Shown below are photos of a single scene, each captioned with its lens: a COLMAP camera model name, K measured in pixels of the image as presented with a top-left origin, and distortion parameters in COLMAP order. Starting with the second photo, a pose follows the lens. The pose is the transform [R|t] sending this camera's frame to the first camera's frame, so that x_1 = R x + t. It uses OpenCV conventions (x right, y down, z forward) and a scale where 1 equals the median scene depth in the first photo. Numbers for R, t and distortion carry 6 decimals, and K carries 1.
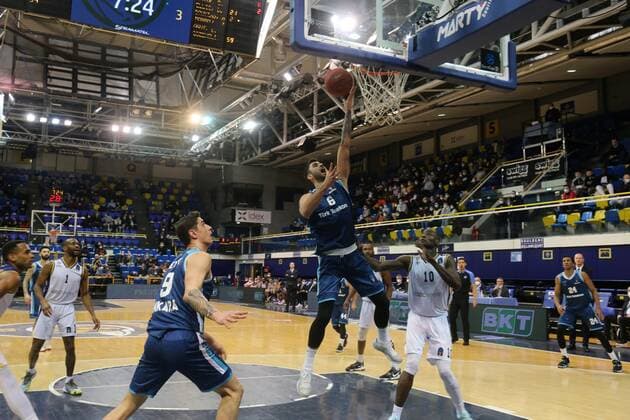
lens RADIAL K [[666.0, 0, 312.7], [0, 666.0, 206.4], [0, 0, 1]] dist [0.013028, 0.000000]
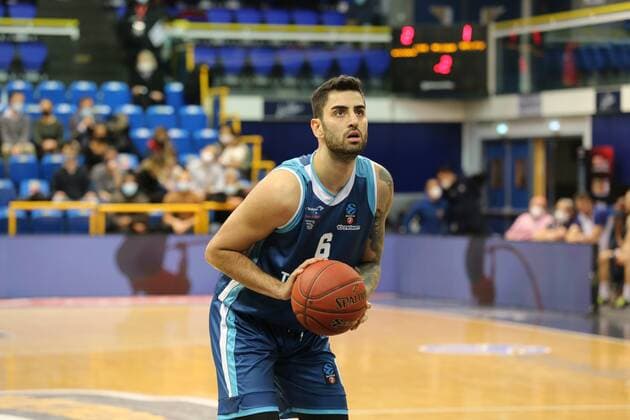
lens RADIAL K [[2382.9, 0, 316.4], [0, 2382.9, 208.9], [0, 0, 1]] dist [0.180230, 0.000000]
pose [[0.983227, -0.017353, -0.181560, -0.018696], [0.039500, 0.992097, 0.119091, 0.011406], [0.178059, -0.124265, 0.976142, 0.199823]]
